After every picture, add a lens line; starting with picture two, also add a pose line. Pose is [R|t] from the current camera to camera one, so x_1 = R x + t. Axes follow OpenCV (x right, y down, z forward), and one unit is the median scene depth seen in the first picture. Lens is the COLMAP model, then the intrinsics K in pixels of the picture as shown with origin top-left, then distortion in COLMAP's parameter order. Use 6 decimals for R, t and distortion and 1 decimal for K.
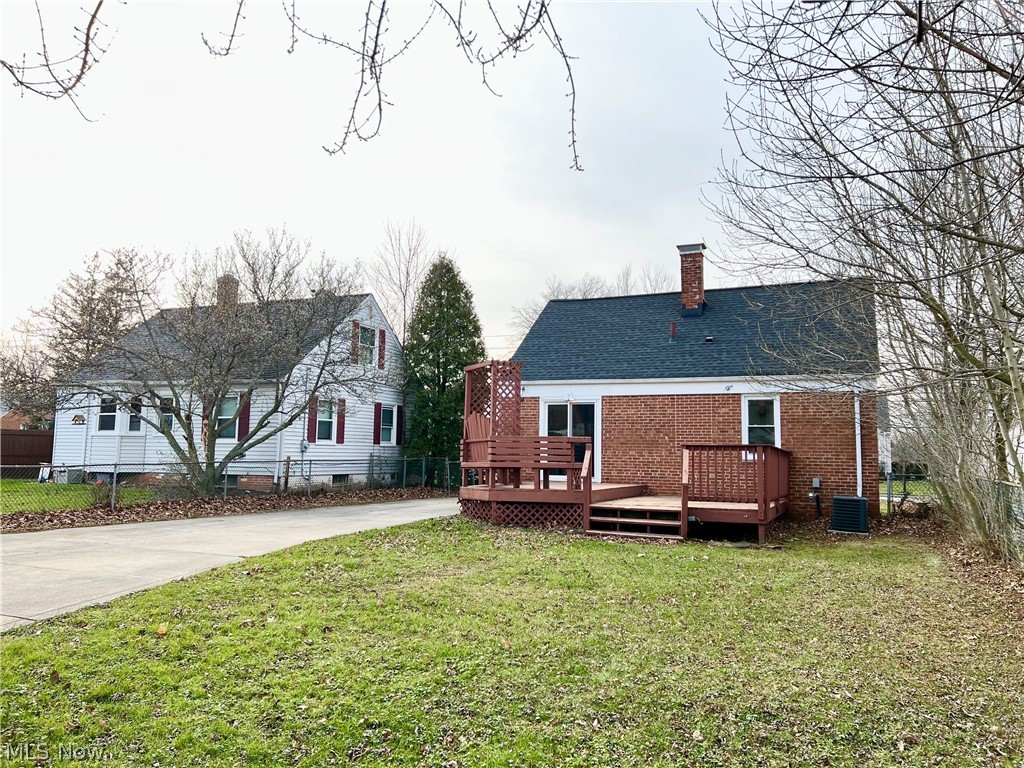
lens RADIAL K [[716.4, 0, 515.0], [0, 716.4, 386.8], [0, 0, 1]] dist [0.031891, -0.002198]
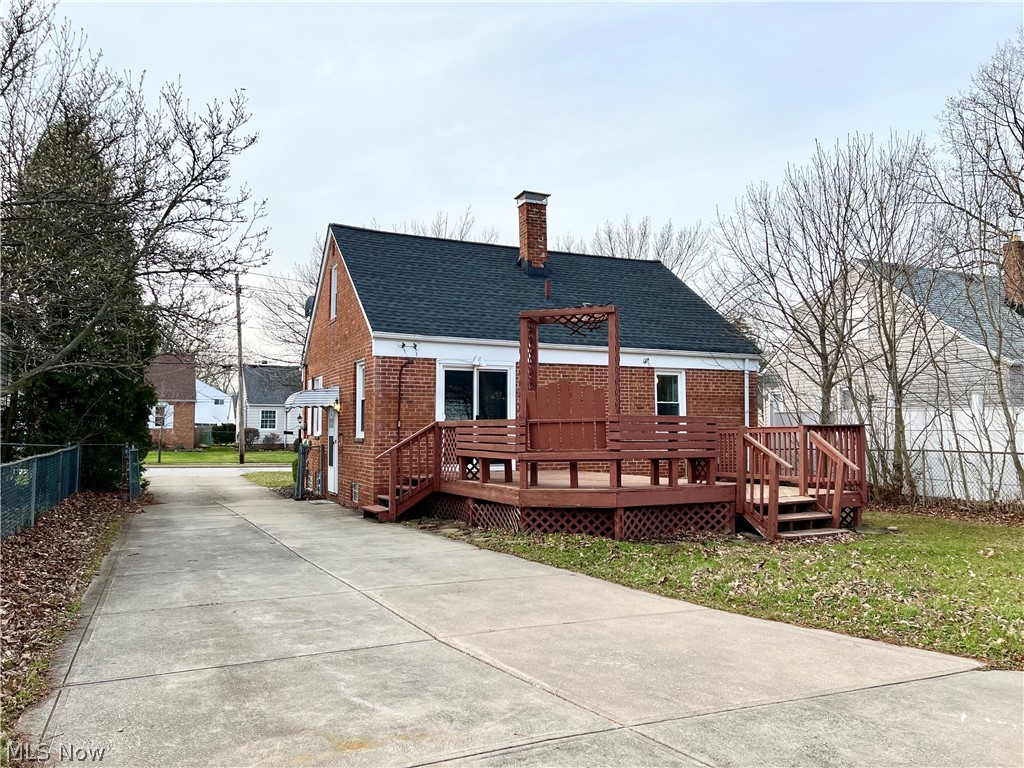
lens RADIAL K [[716.4, 0, 515.0], [0, 716.4, 386.8], [0, 0, 1]] dist [0.031891, -0.002198]
pose [[0.701217, 0.026927, 0.712439, -0.461714], [-0.056246, 0.998261, 0.017631, 0.026838], [-0.710725, -0.052435, 0.701513, 0.449487]]
